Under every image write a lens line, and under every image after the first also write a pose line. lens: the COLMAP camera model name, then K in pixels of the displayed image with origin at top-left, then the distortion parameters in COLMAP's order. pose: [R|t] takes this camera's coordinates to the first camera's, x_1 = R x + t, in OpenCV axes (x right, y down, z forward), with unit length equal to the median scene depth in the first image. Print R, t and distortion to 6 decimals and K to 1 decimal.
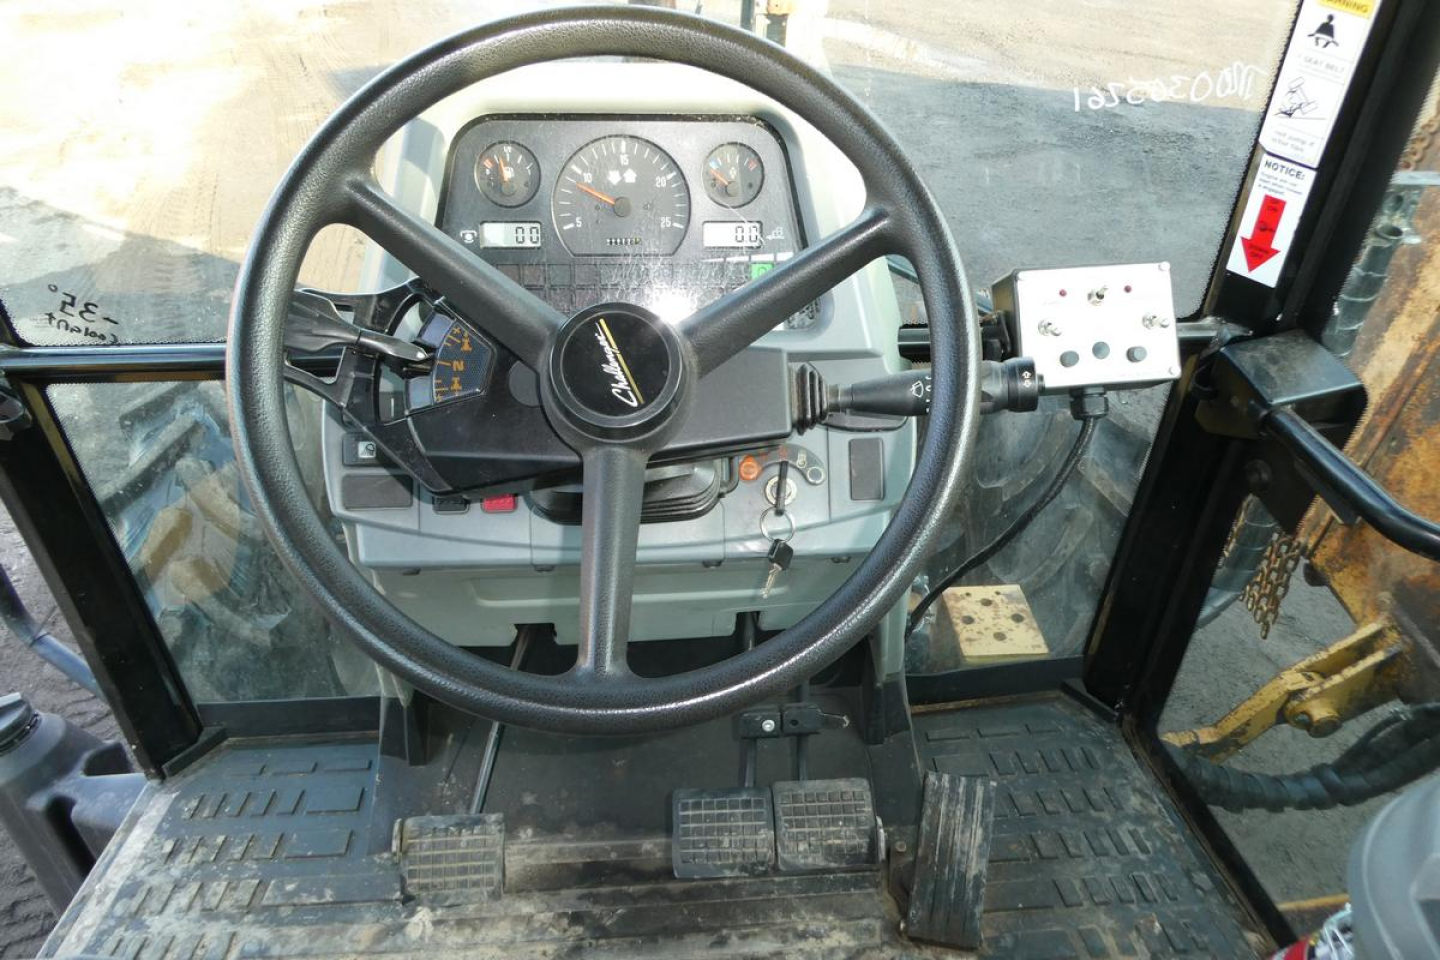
lens RADIAL K [[1004.1, 0, 720.0], [0, 1004.1, 480.0], [0, 0, 1]] dist [0.010569, -0.003745]
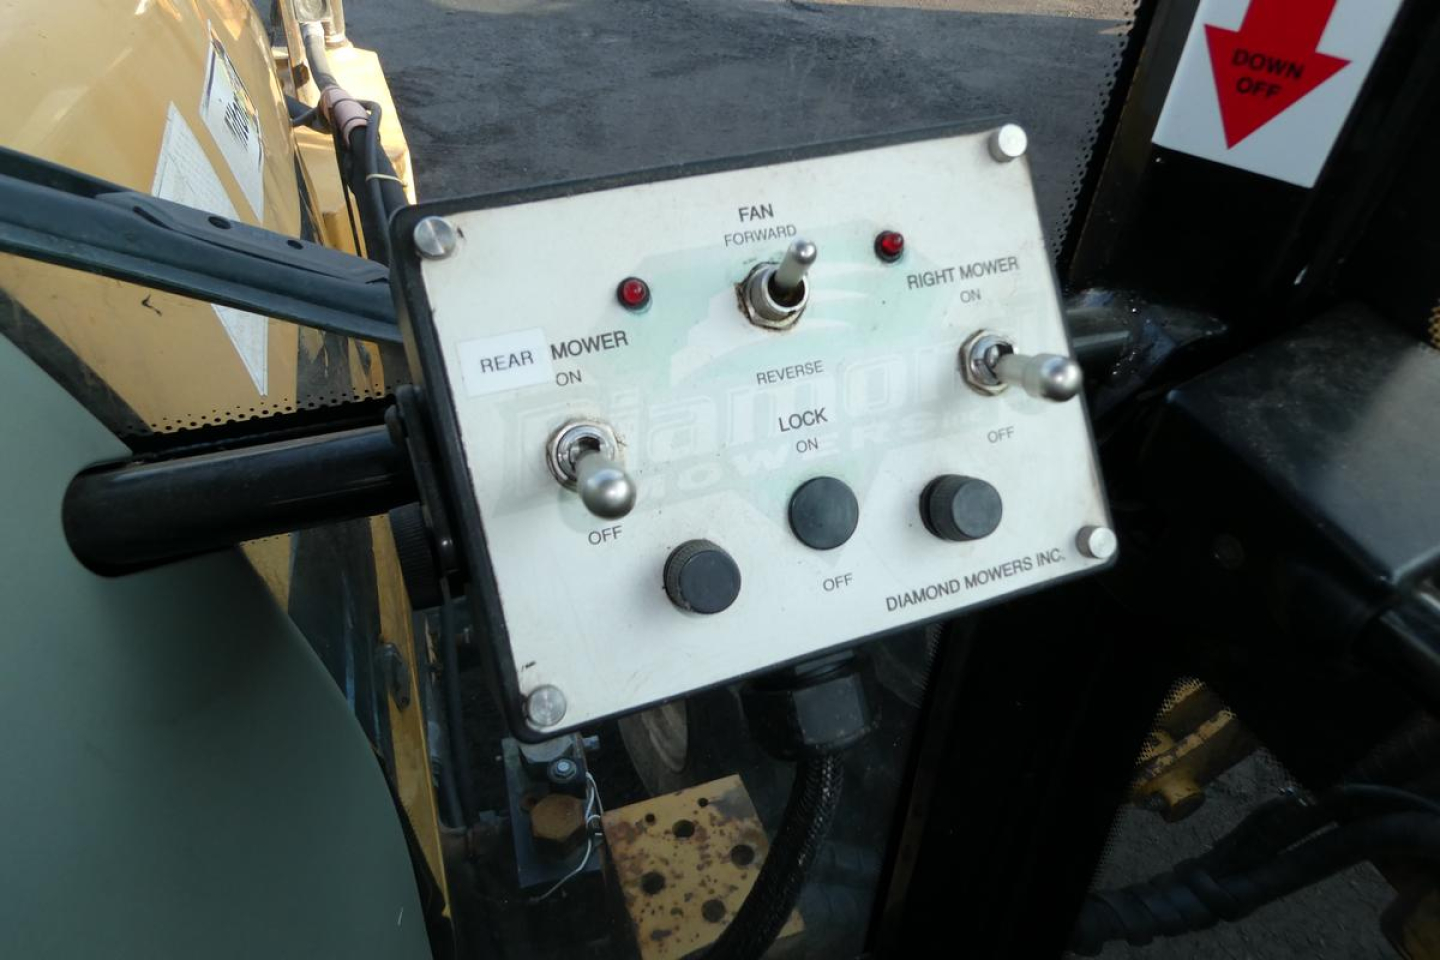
lens RADIAL K [[1004.1, 0, 720.0], [0, 1004.1, 480.0], [0, 0, 1]] dist [0.010569, -0.003745]
pose [[0.958551, -0.158924, 0.236481, 0.288899], [0.146411, 0.986766, 0.069683, -0.151934], [-0.244426, -0.032171, 0.969134, 0.745353]]
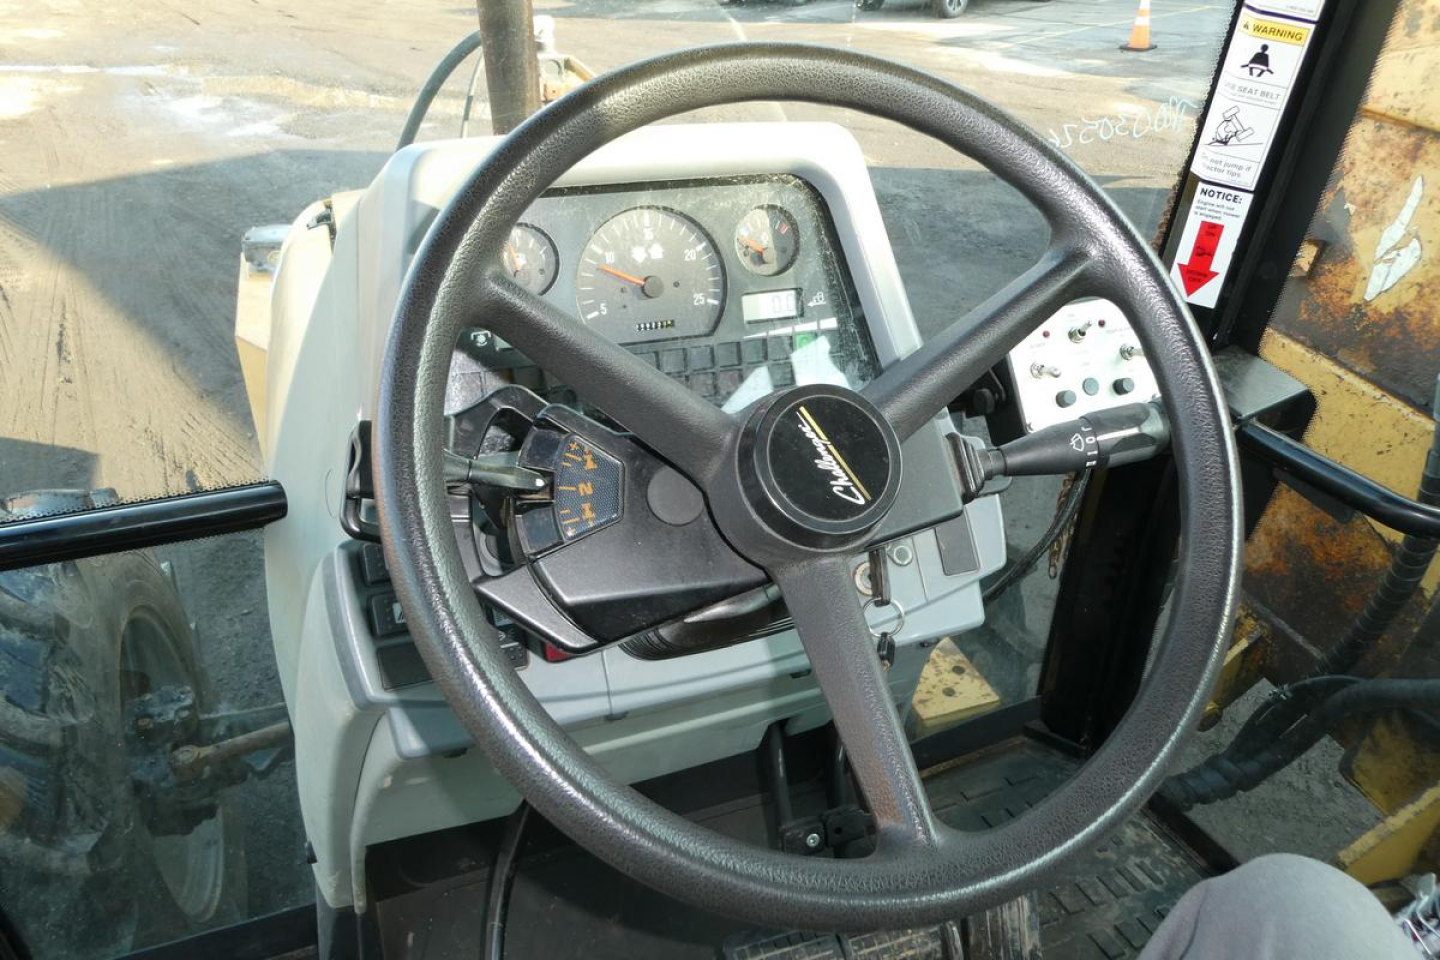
lens RADIAL K [[1011.3, 0, 707.5], [0, 1011.3, 492.2], [0, 0, 1]] dist [0.014019, 0.002505]
pose [[0.961647, -0.142401, 0.234428, -0.224683], [0.158607, 0.985988, -0.051691, -0.033588], [-0.223782, 0.086891, 0.970758, 0.119325]]
